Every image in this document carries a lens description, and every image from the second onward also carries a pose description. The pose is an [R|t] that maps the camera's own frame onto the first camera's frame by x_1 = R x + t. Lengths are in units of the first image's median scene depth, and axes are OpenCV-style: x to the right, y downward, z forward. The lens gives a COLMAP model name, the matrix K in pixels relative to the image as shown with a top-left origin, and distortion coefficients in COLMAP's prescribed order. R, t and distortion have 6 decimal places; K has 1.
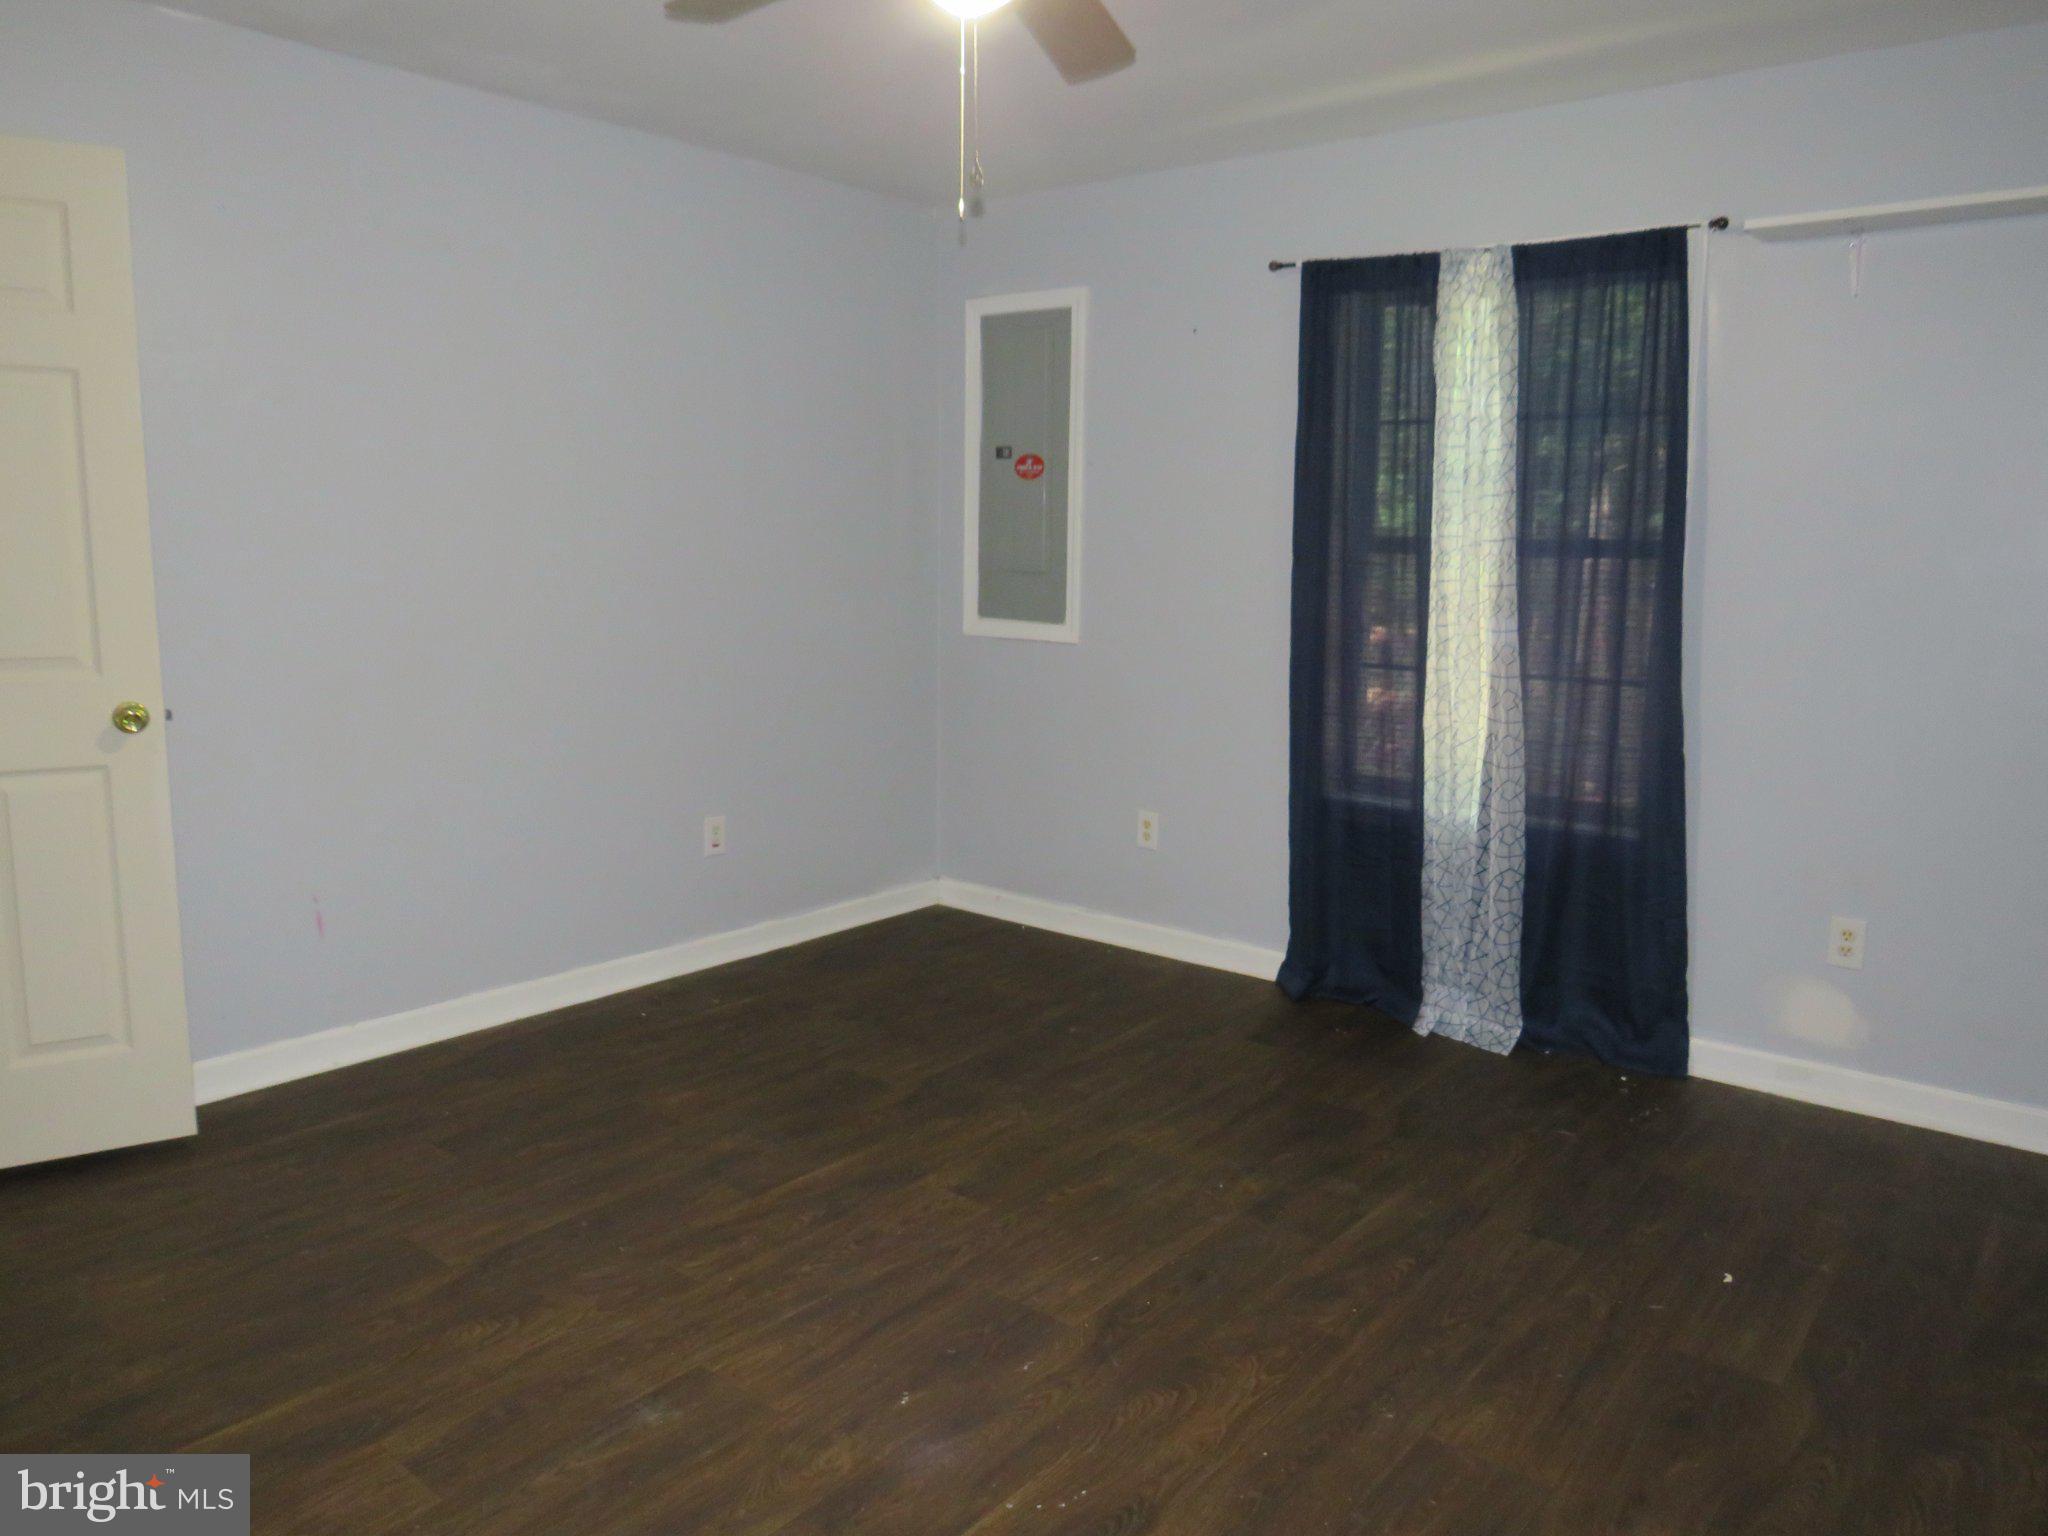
lens RADIAL K [[1433.2, 0, 1012.7], [0, 1433.2, 760.8], [0, 0, 1]] dist [-0.040442, 0.006748]
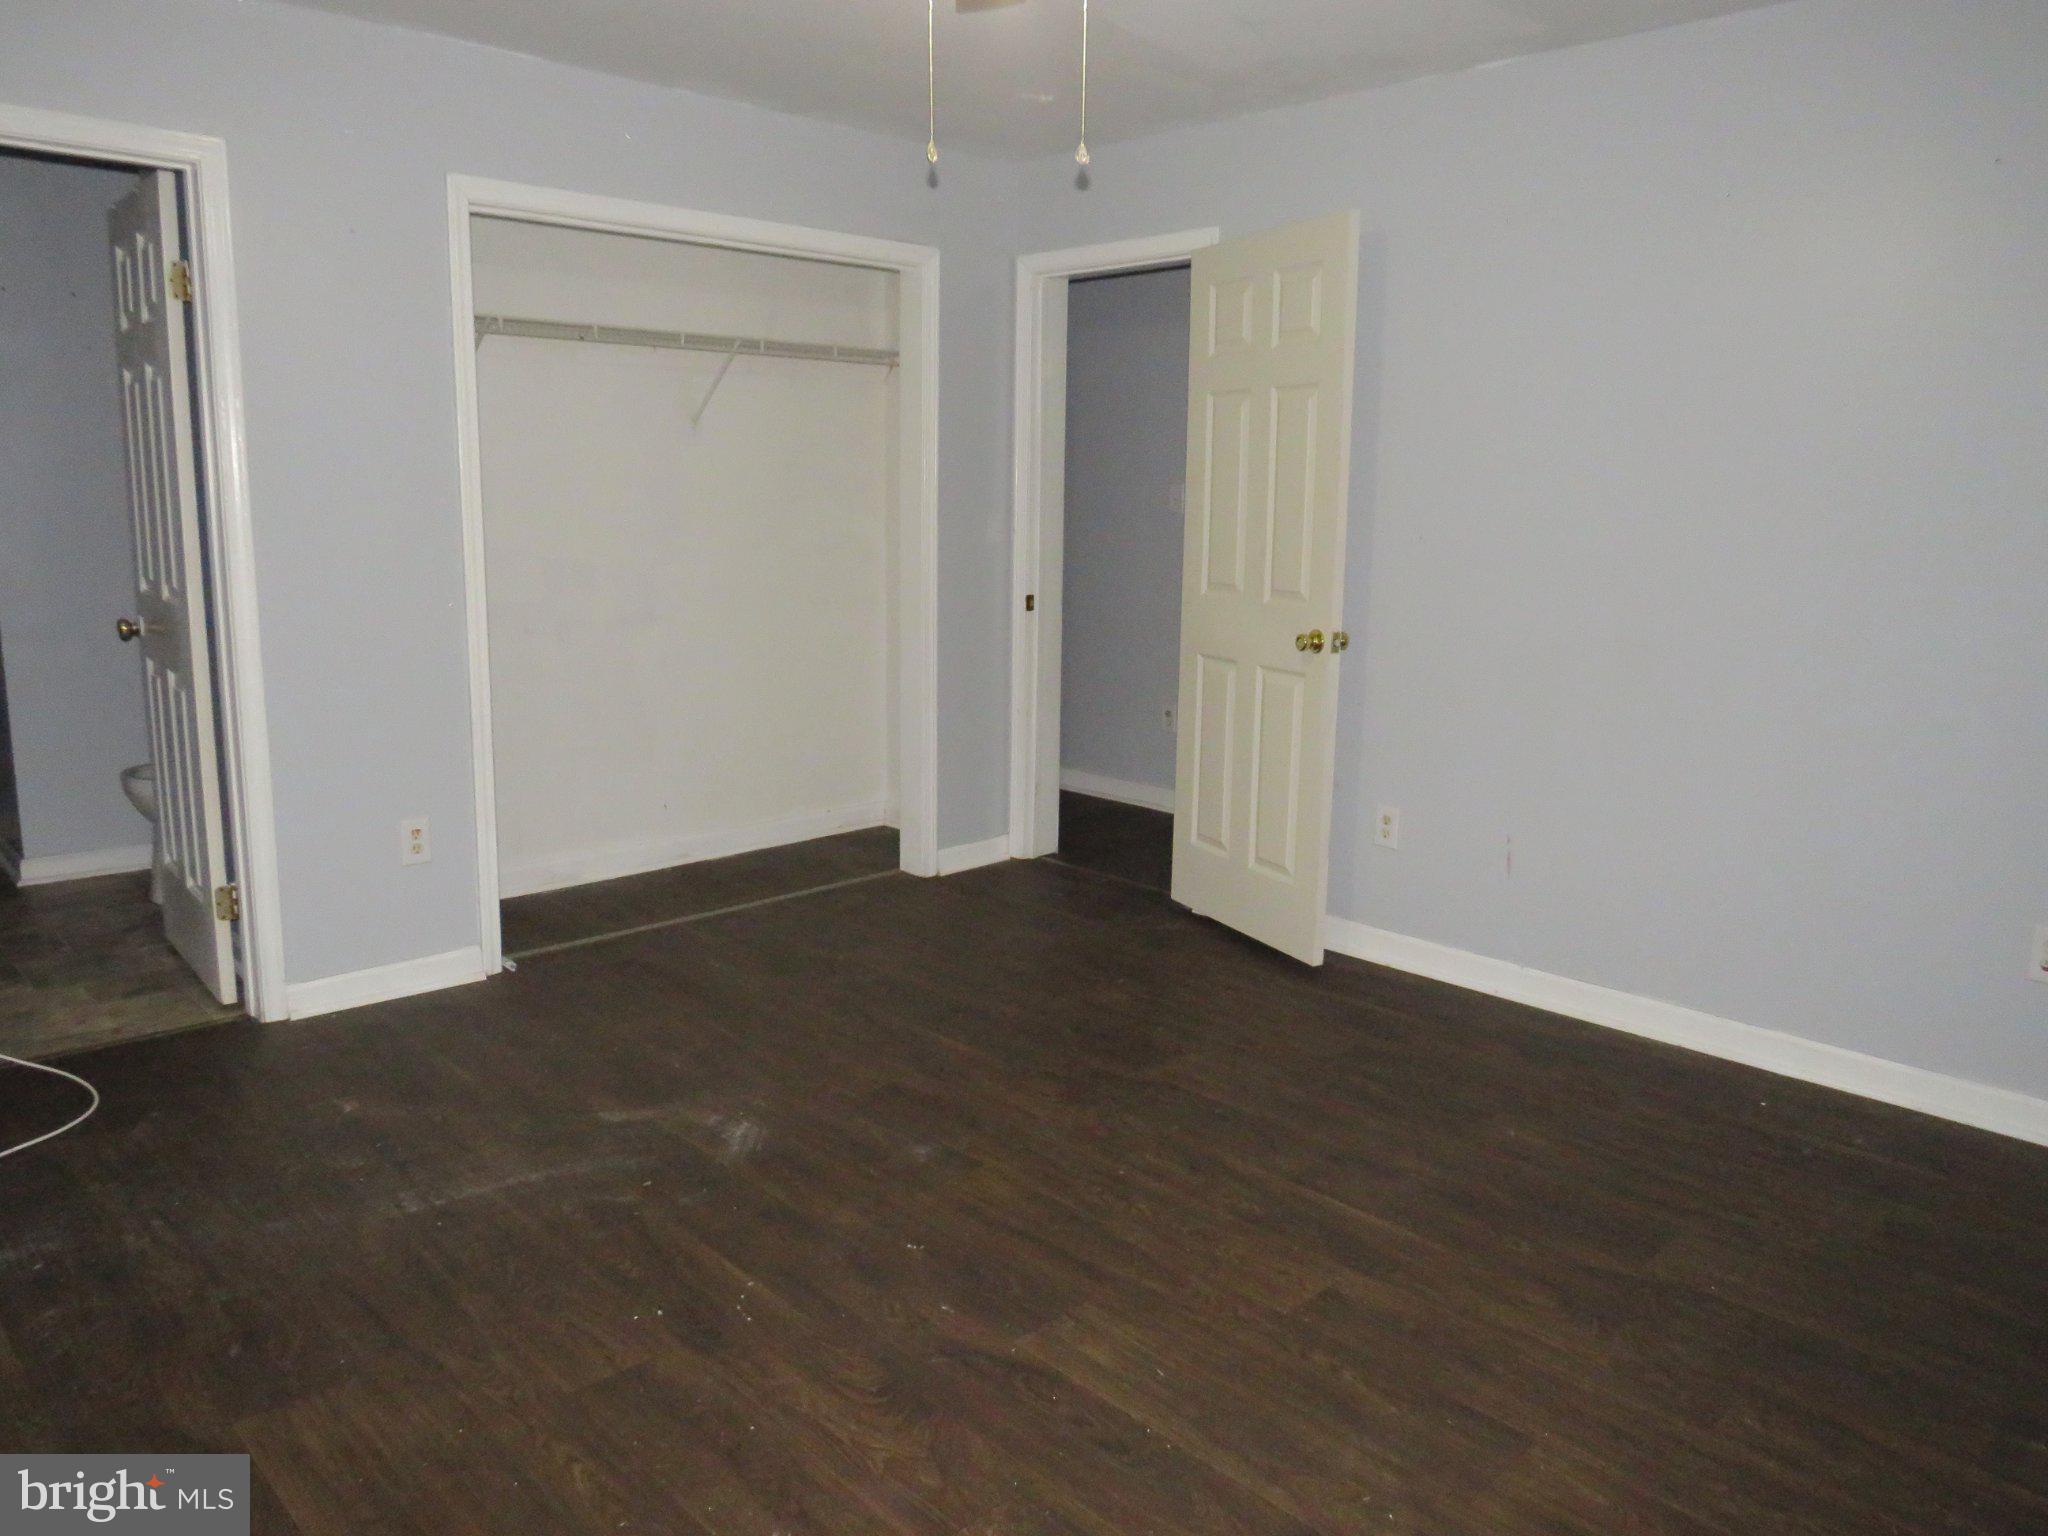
lens RADIAL K [[1433.2, 0, 1025.1], [0, 1433.2, 764.8], [0, 0, 1]] dist [-0.040442, 0.006748]
pose [[-0.119449, 0.164245, -0.979161, 0.774386], [-0.168236, 0.968611, 0.182999, -0.121662], [0.978483, 0.186589, -0.088068, 0.886195]]
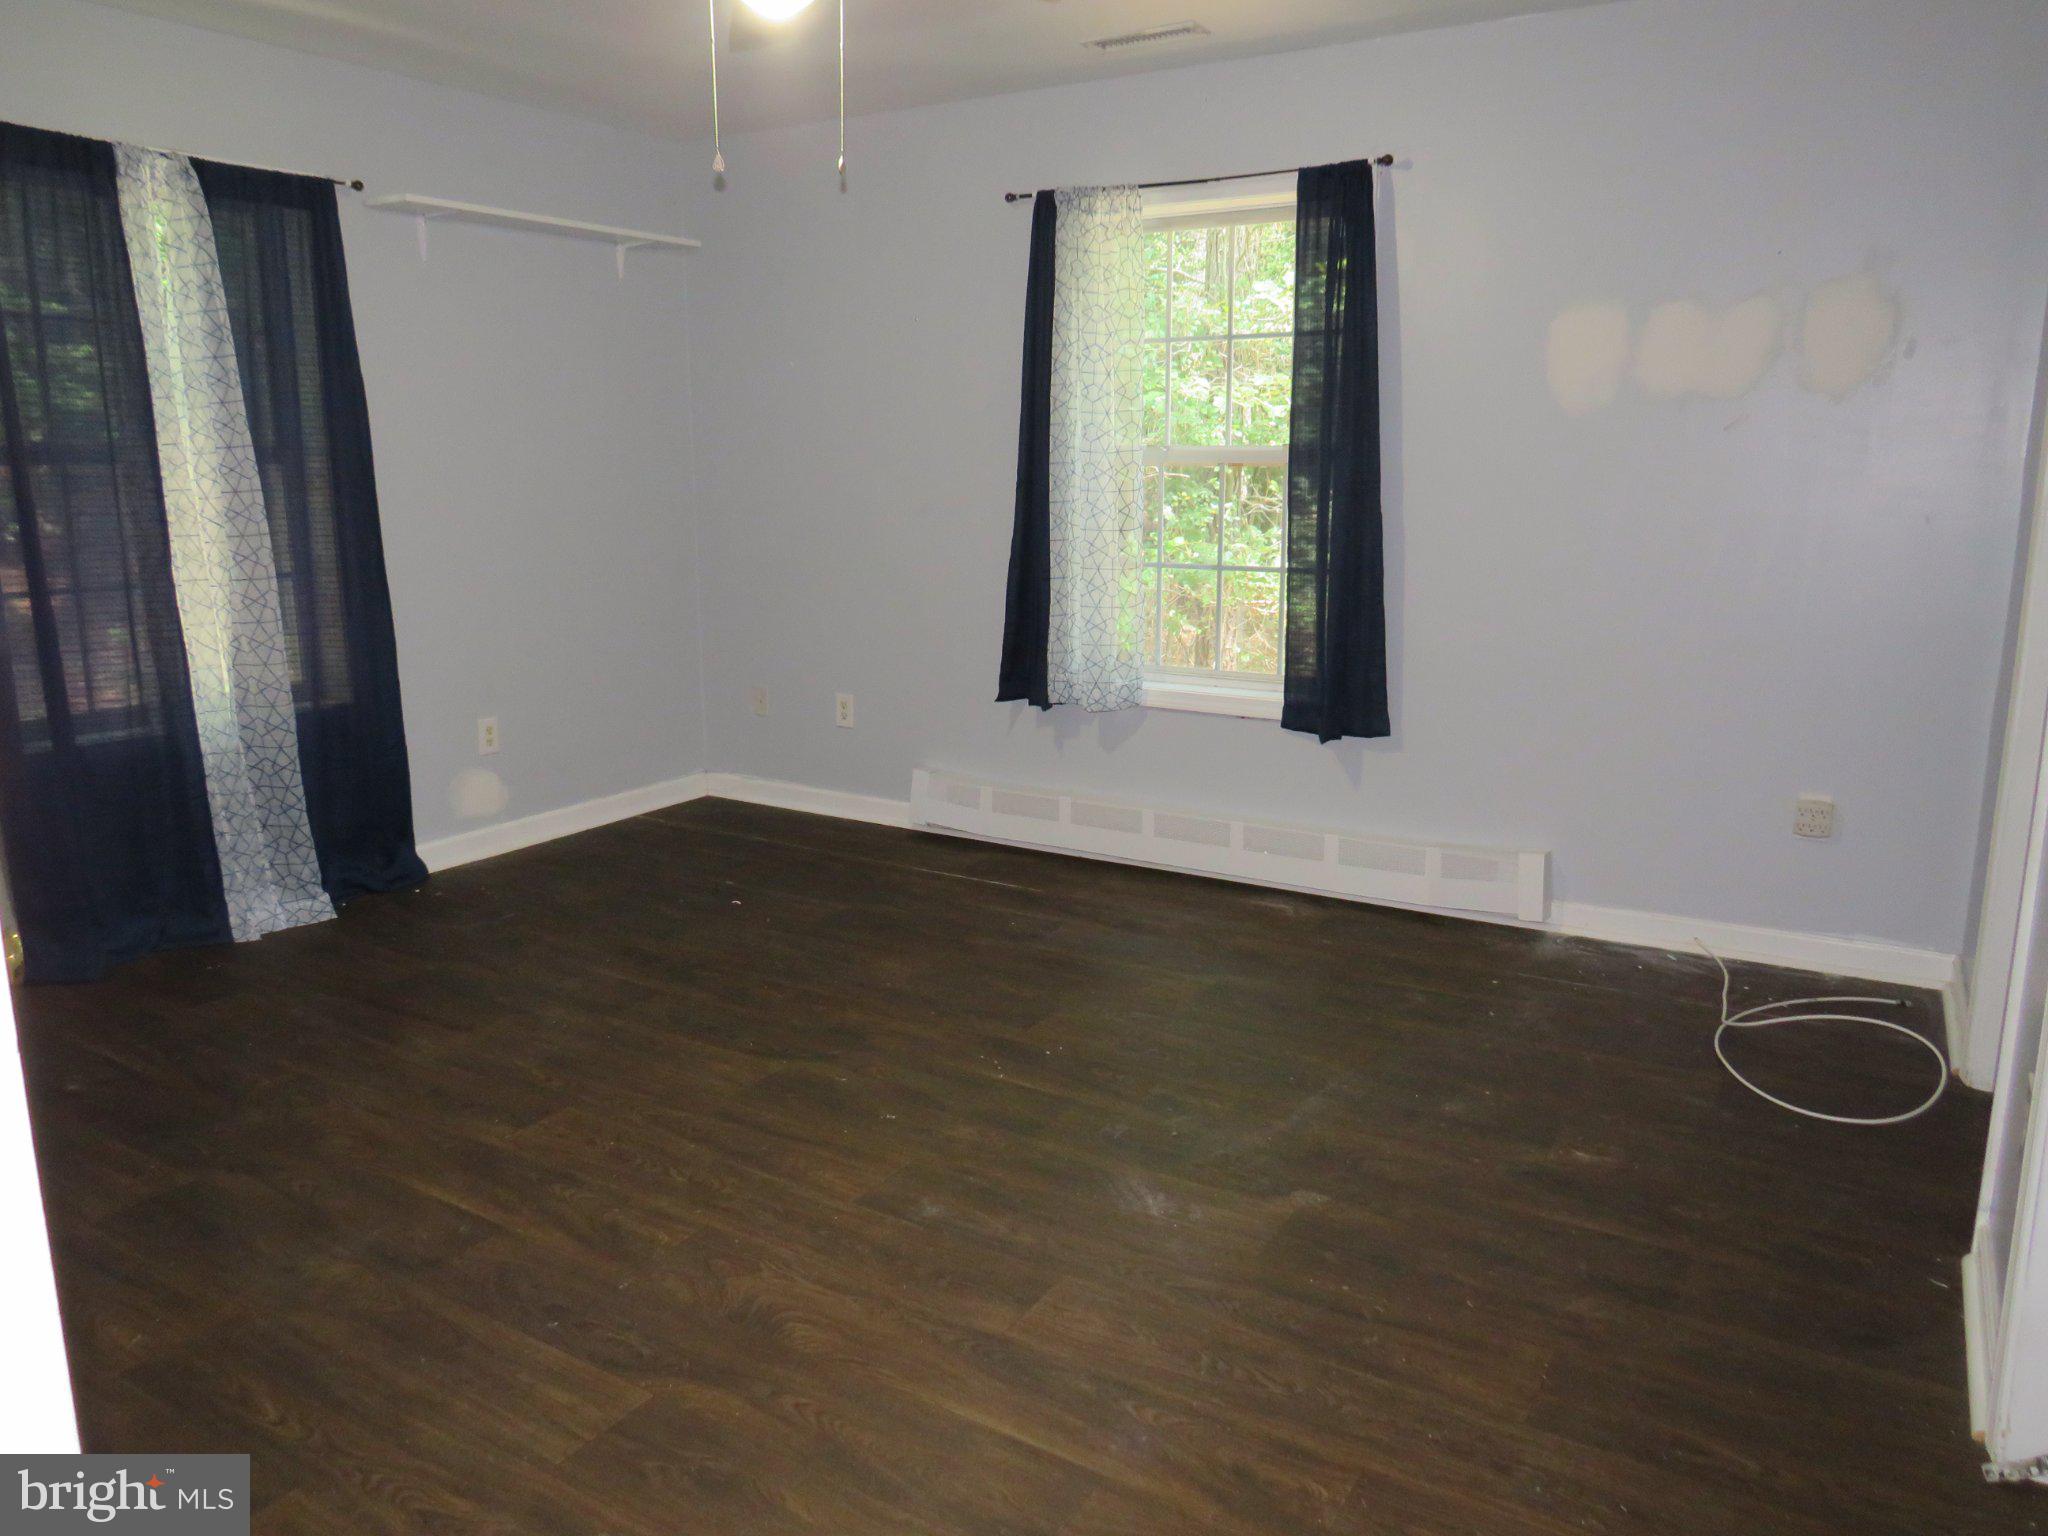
lens RADIAL K [[1433.2, 0, 1017.8], [0, 1433.2, 754.0], [0, 0, 1]] dist [-0.040442, 0.006748]
pose [[-0.133737, -0.213485, 0.967749, -1.021064], [0.148308, 0.961213, 0.232539, -0.125175], [-0.979857, 0.174624, -0.096888, 0.756253]]
